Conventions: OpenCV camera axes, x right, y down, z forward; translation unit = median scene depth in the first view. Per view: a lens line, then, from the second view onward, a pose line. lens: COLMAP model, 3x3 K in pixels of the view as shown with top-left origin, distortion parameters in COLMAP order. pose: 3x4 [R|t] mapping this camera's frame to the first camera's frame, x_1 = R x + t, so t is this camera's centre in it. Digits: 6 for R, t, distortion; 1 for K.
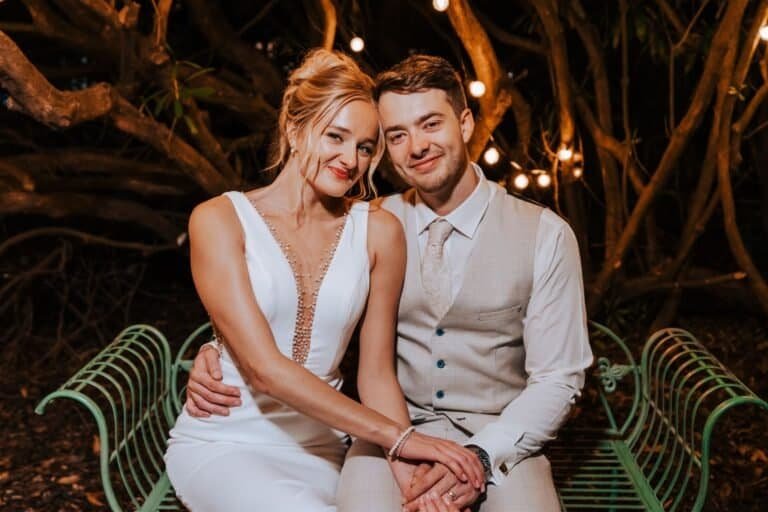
lens RADIAL K [[741.0, 0, 384.6], [0, 741.0, 254.9], [0, 0, 1]] dist [-0.009515, 0.000000]
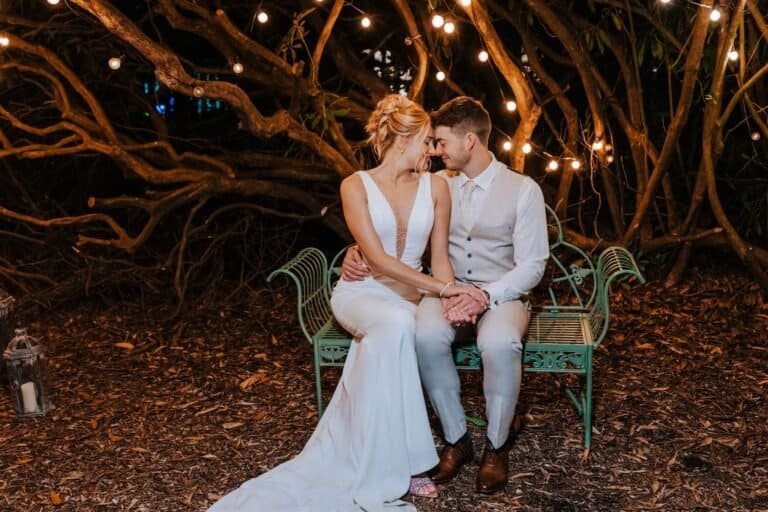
lens RADIAL K [[741.0, 0, 383.8], [0, 741.0, 256.3], [0, 0, 1]] dist [-0.009515, 0.000000]
pose [[0.987489, -0.003044, -0.157661, 0.100127], [0.003728, 0.999985, 0.004046, 0.086846], [0.157646, -0.004584, 0.987485, -0.589325]]
